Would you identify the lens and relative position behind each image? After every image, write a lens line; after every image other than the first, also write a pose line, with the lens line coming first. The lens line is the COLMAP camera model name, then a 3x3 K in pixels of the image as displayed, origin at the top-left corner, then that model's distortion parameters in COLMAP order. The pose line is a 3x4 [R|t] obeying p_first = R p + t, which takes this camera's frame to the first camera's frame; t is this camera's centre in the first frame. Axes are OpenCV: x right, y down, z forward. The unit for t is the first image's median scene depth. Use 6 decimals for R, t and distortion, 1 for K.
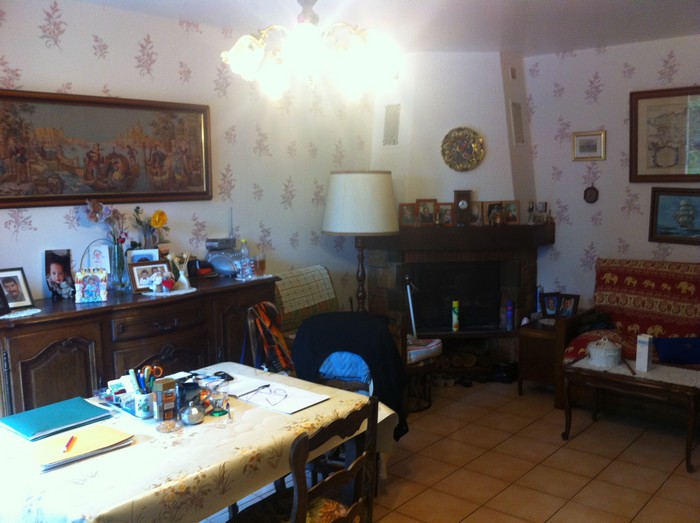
lens RADIAL K [[691.3, 0, 351.4], [0, 691.3, 260.4], [0, 0, 1]] dist [-0.008361, 0.000000]
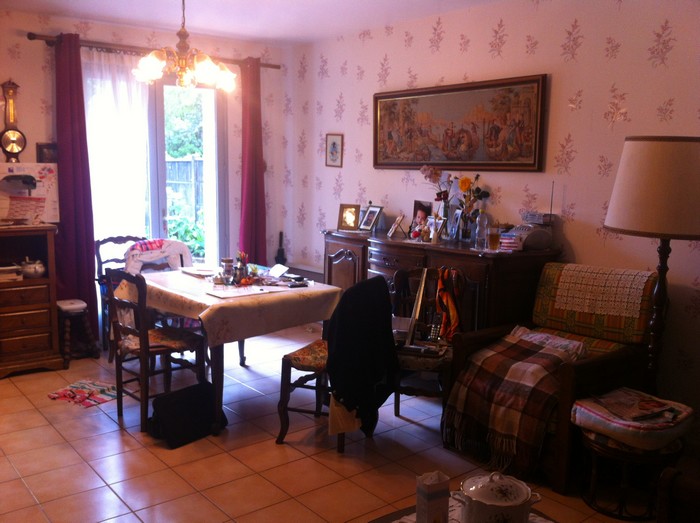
lens RADIAL K [[691.3, 0, 351.3], [0, 691.3, 263.0], [0, 0, 1]] dist [-0.008361, 0.000000]
pose [[-0.214487, 0.148199, -0.965418, 0.903089], [-0.124094, 0.976277, 0.177436, -0.114263], [0.968812, 0.157860, -0.191008, 1.061413]]
